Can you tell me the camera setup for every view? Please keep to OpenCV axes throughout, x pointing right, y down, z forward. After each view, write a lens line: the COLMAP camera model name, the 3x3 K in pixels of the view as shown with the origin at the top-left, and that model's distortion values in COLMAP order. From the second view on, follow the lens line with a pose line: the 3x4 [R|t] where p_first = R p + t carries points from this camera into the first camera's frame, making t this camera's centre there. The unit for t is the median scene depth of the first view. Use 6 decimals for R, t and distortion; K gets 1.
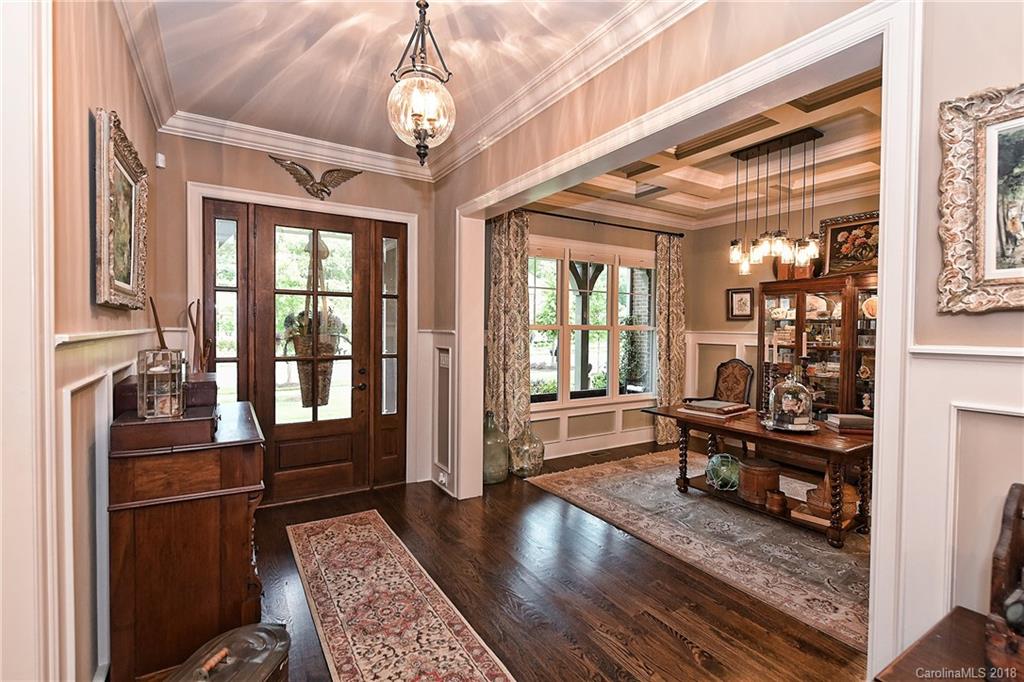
lens RADIAL K [[472.4, 0, 513.7], [0, 472.4, 335.8], [0, 0, 1]] dist [-0.000612, -0.000456]
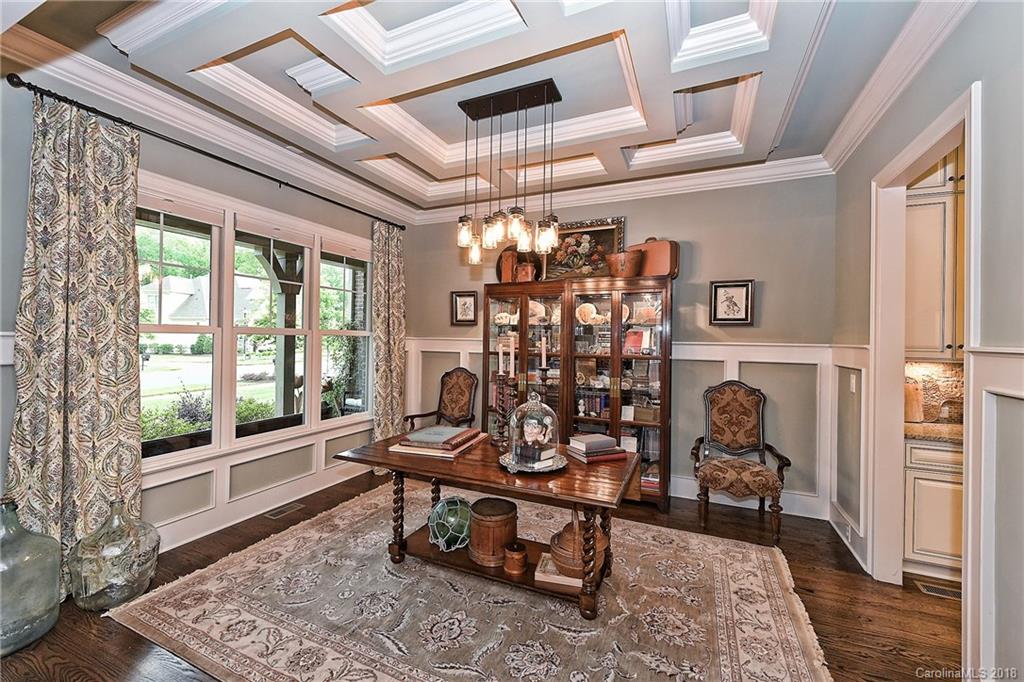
lens RADIAL K [[405.5, 0, 515.7], [0, 405.5, 337.3], [0, 0, 1]] dist [0.002839, 0.000067]
pose [[0.829339, 0.003756, 0.558733, 0.139809], [0.004490, 0.999900, -0.013386, 0.001602], [-0.558727, 0.013611, 0.829240, 0.334956]]
